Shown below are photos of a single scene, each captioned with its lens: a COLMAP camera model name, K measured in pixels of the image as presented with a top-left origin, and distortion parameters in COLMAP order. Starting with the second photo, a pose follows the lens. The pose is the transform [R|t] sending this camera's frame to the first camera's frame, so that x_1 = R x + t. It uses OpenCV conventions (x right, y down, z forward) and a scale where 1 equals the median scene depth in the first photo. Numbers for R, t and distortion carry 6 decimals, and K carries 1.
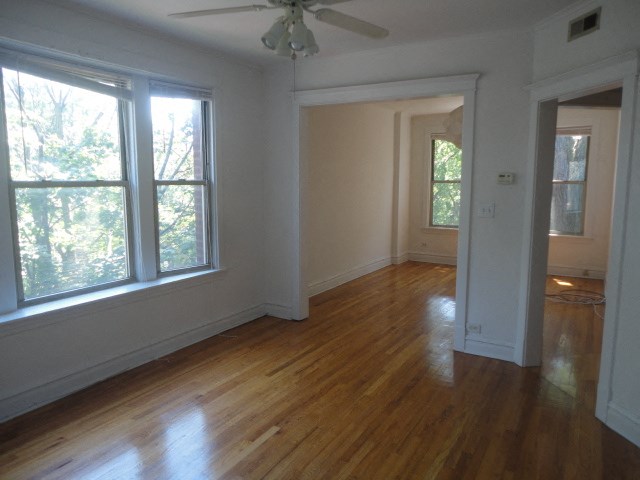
lens RADIAL K [[463.0, 0, 317.0], [0, 463.0, 241.8], [0, 0, 1]] dist [-0.025383, 0.001808]
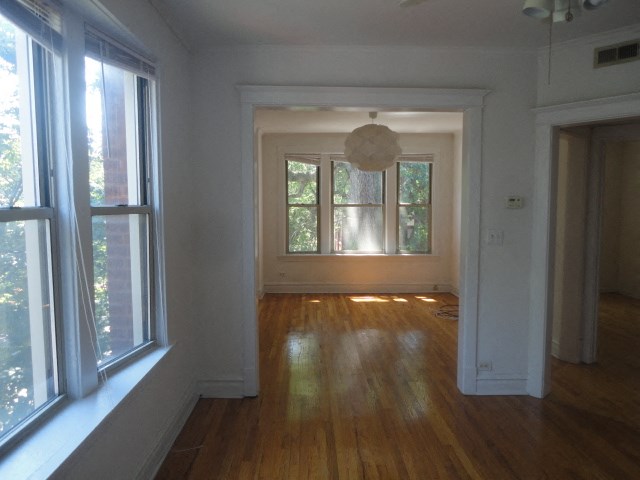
lens RADIAL K [[463.0, 0, 320.7], [0, 463.0, 239.3], [0, 0, 1]] dist [-0.025383, 0.001808]
pose [[0.842653, -0.044669, 0.536601, -0.367693], [0.073875, 0.996720, -0.033038, -0.050261], [-0.533366, 0.067481, 0.843189, 0.349276]]
